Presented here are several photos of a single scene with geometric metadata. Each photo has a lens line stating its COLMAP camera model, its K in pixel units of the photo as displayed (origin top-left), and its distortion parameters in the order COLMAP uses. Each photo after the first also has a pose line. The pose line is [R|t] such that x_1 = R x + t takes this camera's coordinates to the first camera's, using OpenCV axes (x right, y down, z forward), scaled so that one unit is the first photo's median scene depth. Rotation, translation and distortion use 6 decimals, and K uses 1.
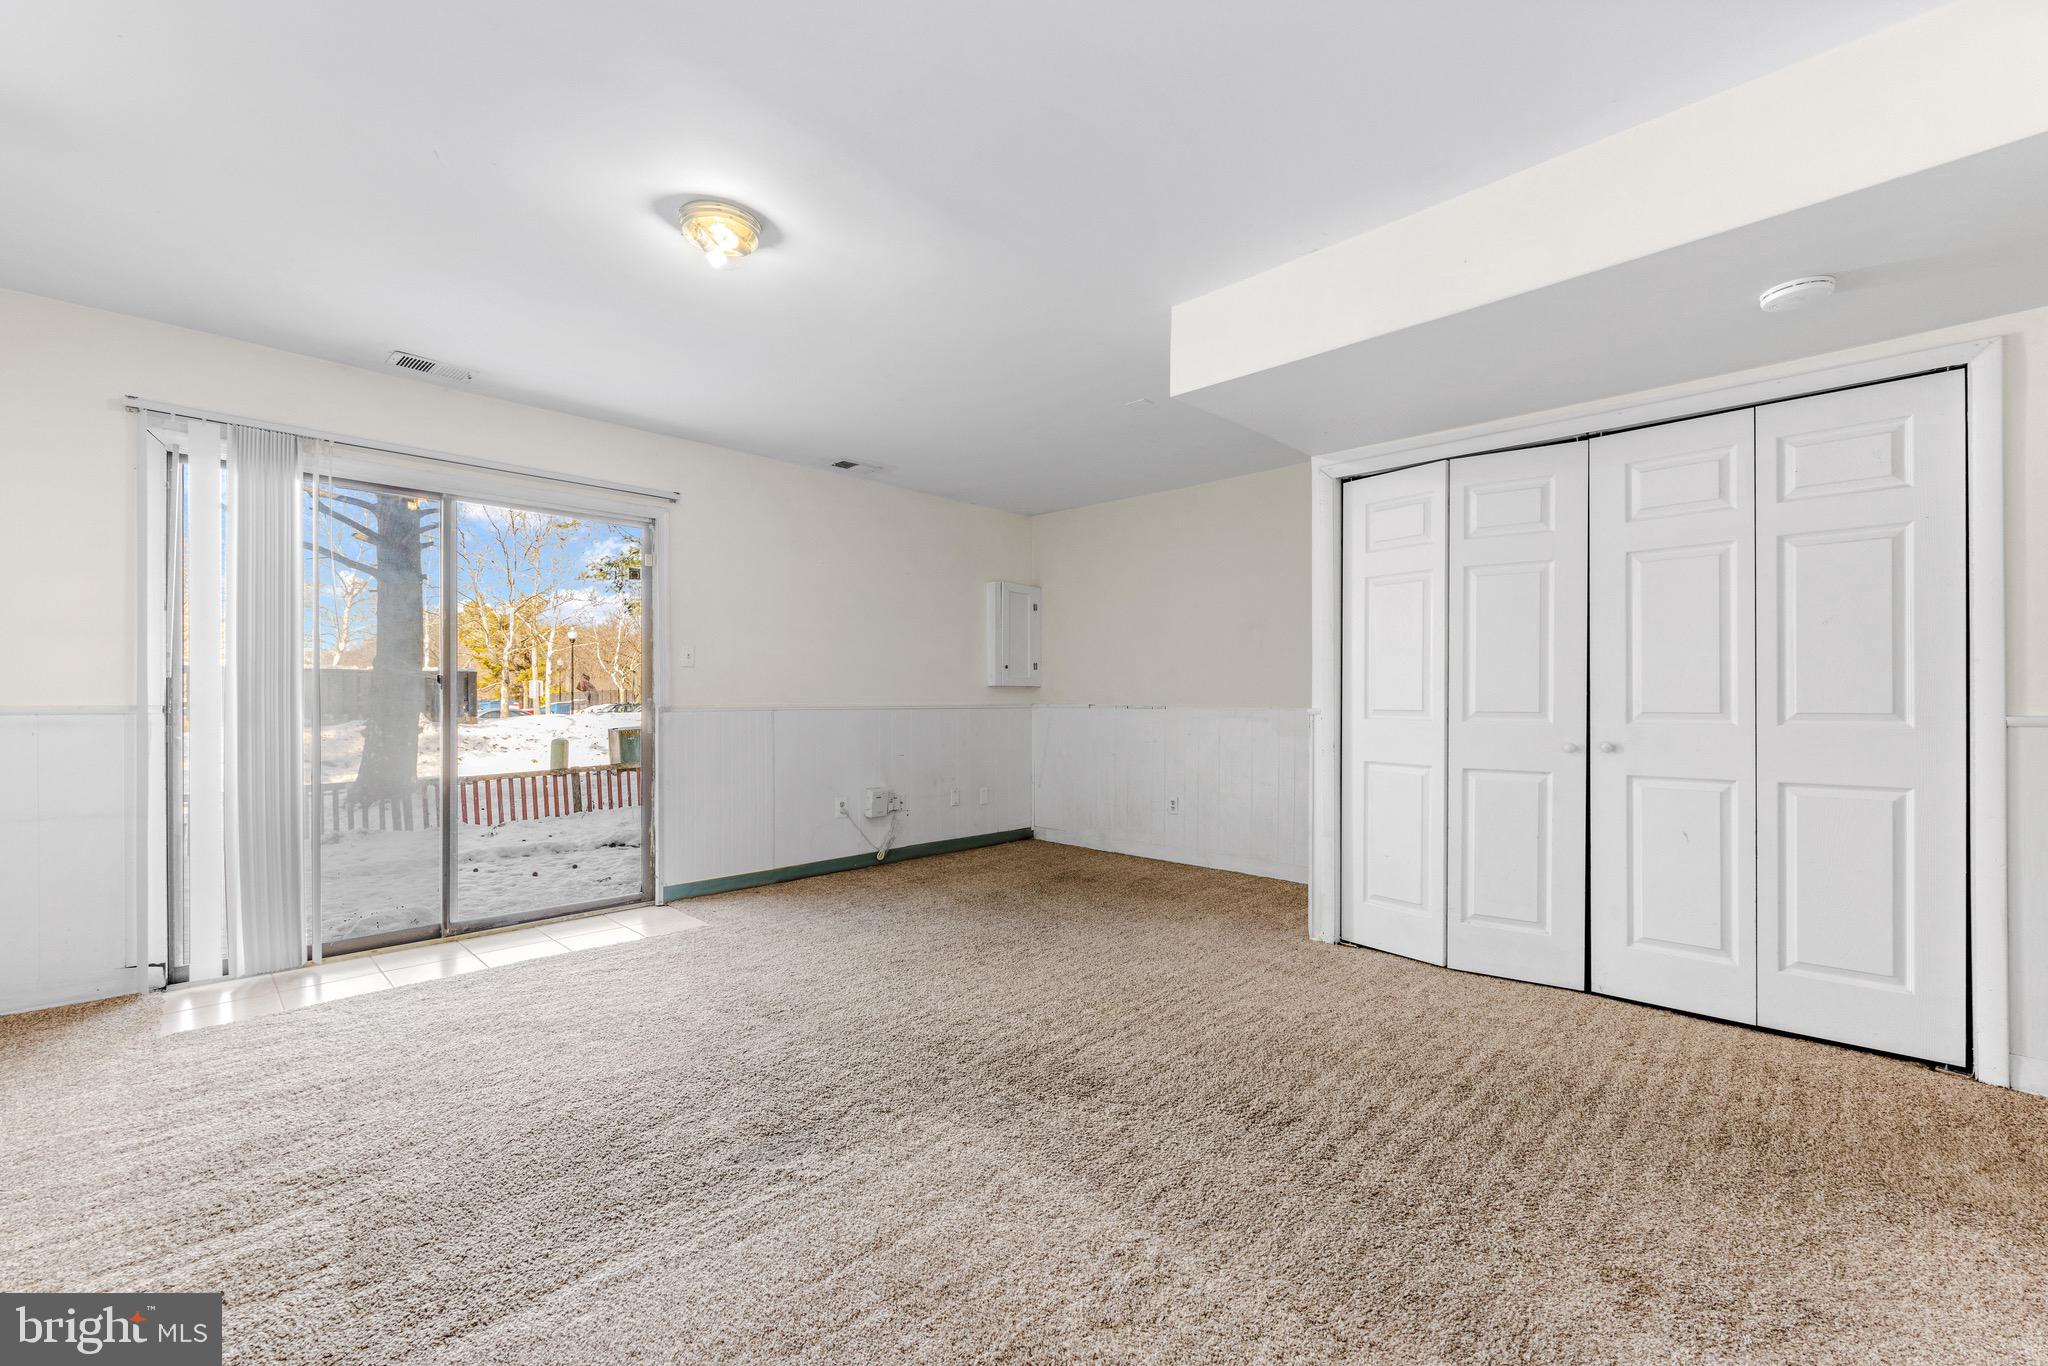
lens RADIAL K [[800.6, 0, 1027.3], [0, 800.6, 691.8], [0, 0, 1]] dist [-0.012954, 0.000766]
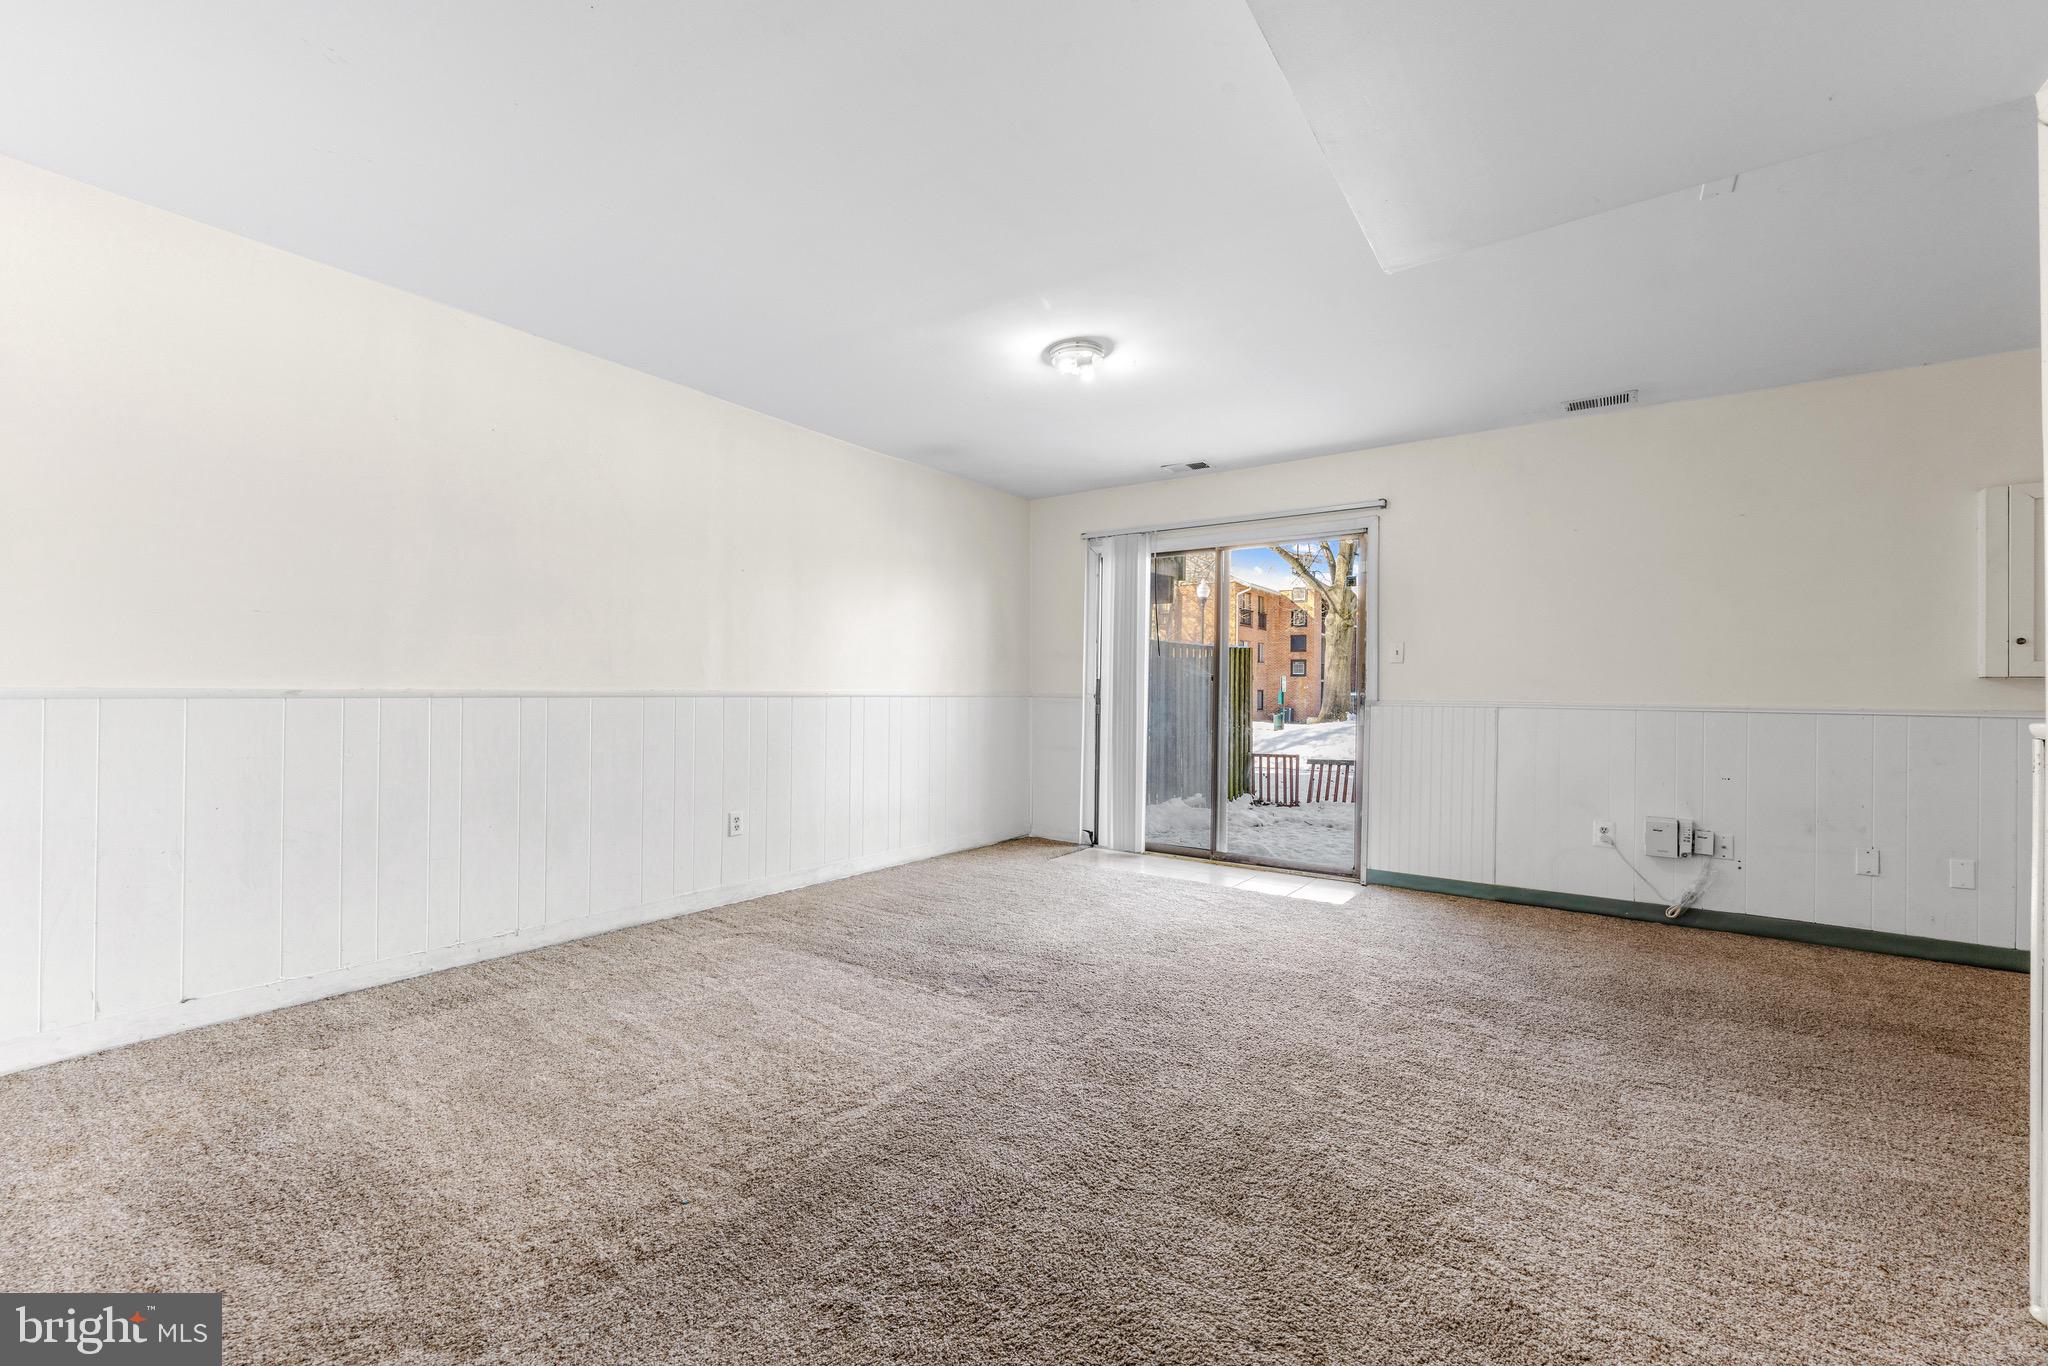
lens RADIAL K [[800.6, 0, 1029.5], [0, 800.6, 692.9], [0, 0, 1]] dist [-0.012954, 0.000766]
pose [[0.186649, 0.004961, -0.982414, 0.608057], [-0.005060, 0.999979, 0.004089, 0.006478], [0.982414, 0.004208, 0.186670, 0.412019]]
